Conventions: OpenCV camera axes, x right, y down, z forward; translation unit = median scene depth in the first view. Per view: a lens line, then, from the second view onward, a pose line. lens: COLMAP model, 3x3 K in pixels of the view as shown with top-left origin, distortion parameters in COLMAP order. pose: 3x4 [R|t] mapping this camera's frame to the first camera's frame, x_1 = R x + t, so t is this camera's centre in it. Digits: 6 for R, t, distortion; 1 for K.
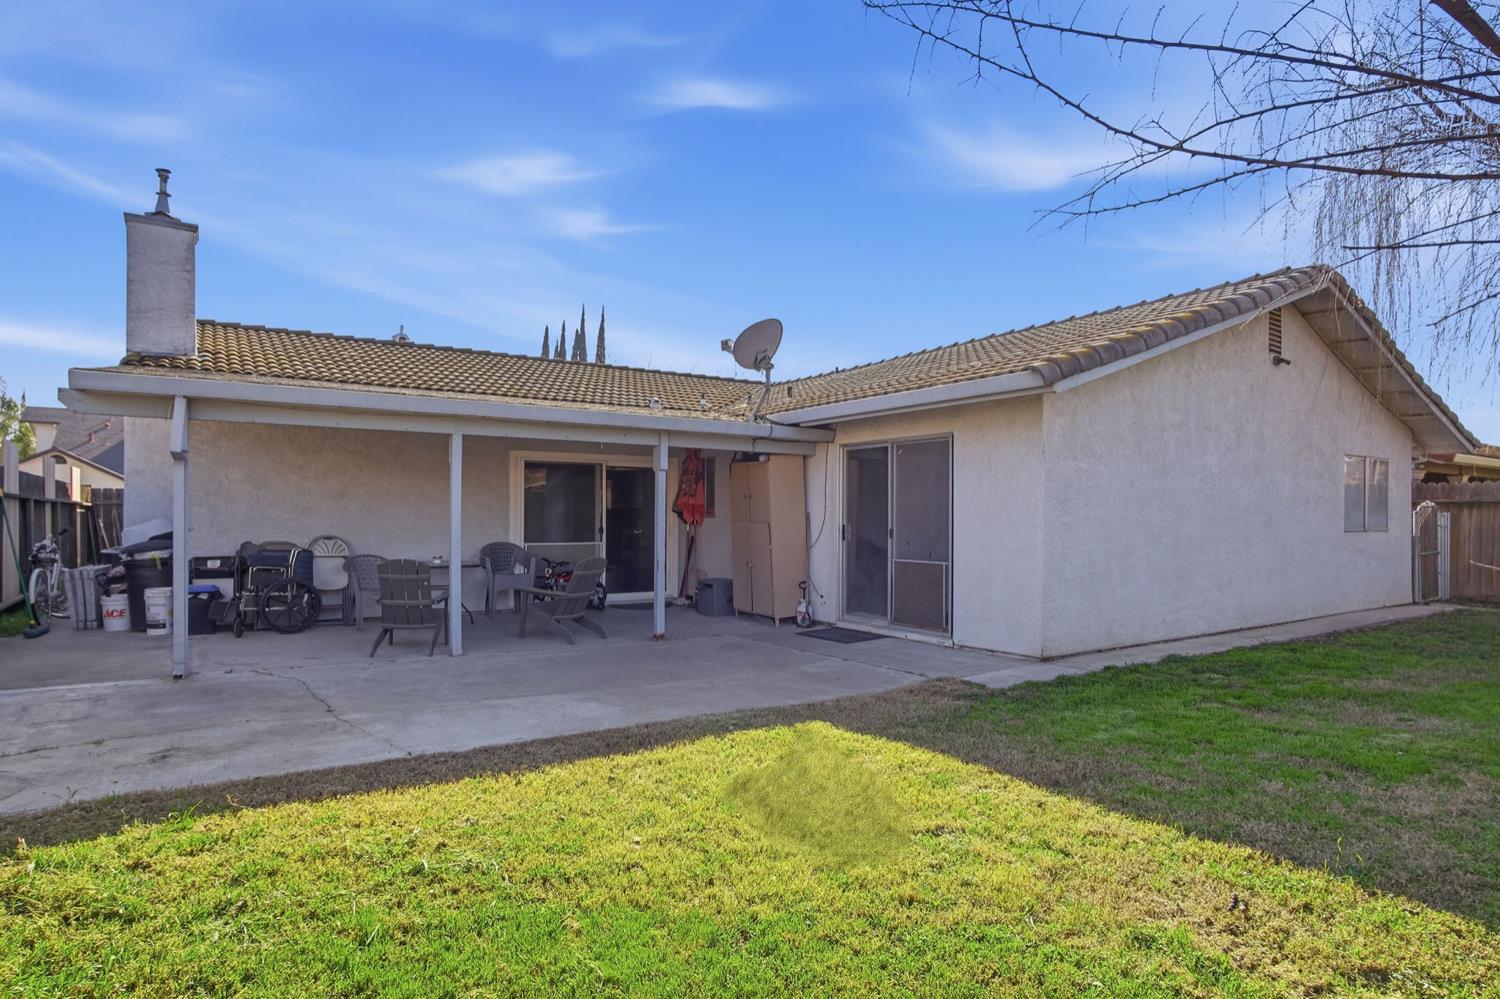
lens RADIAL K [[822.3, 0, 753.5], [0, 822.3, 508.4], [0, 0, 1]] dist [-0.025906, -0.000312]
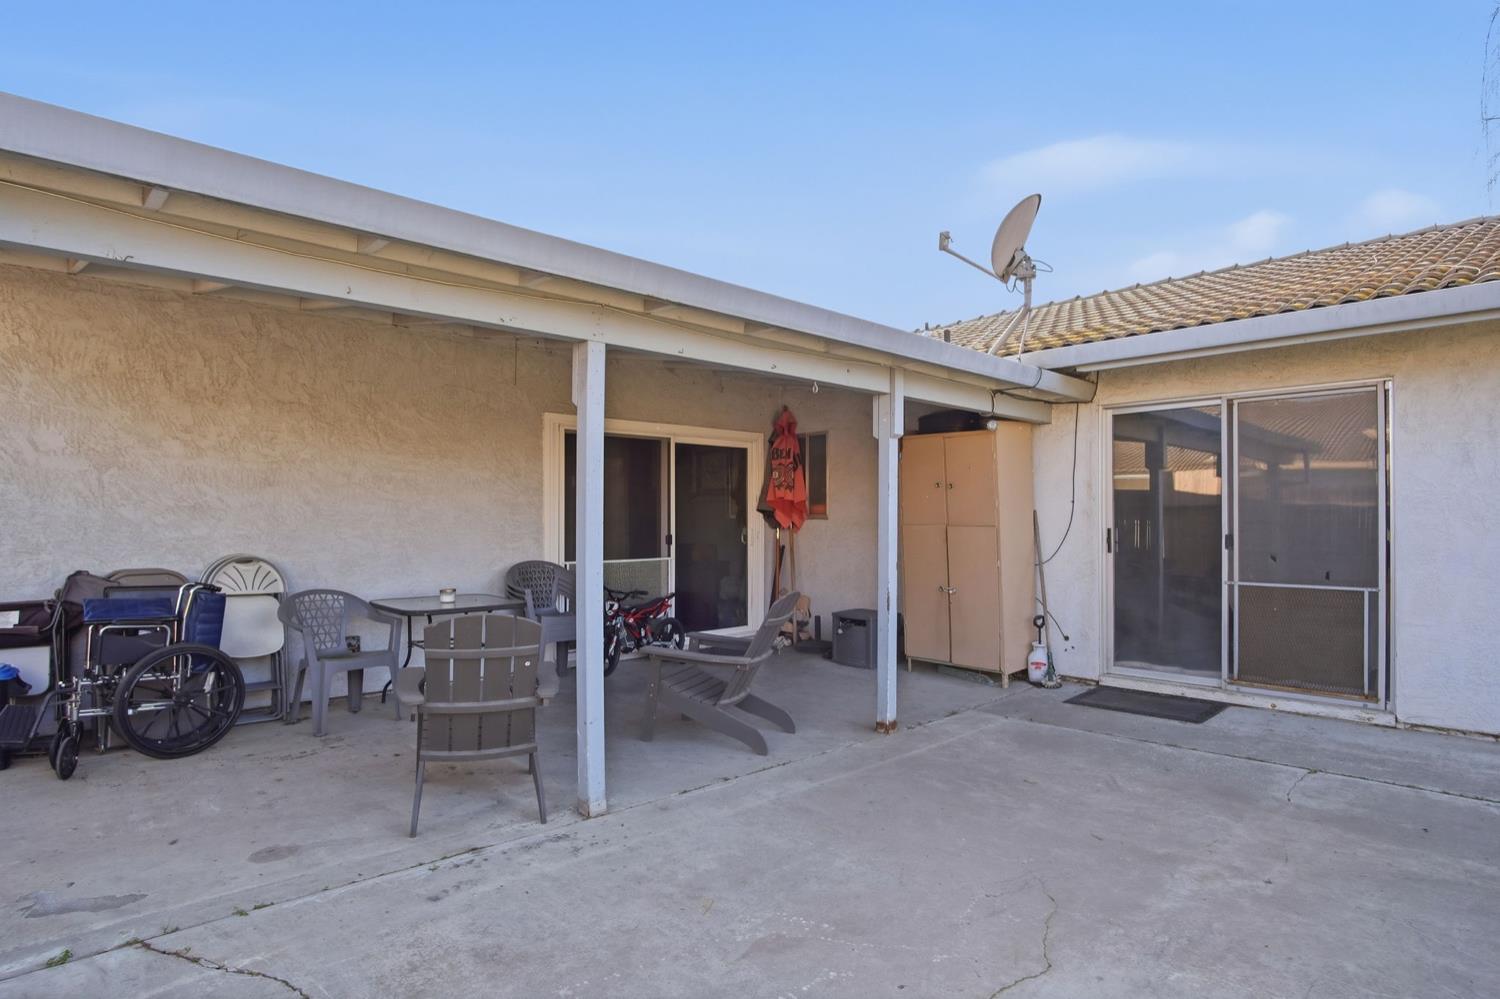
lens RADIAL K [[807.2, 0, 754.2], [0, 807.2, 516.4], [0, 0, 1]] dist [-0.026111, 0.002042]
pose [[0.984575, -0.005211, 0.174884, -0.283473], [0.004127, 0.999970, 0.006562, 0.004924], [-0.174913, -0.005739, 0.984567, 0.424702]]
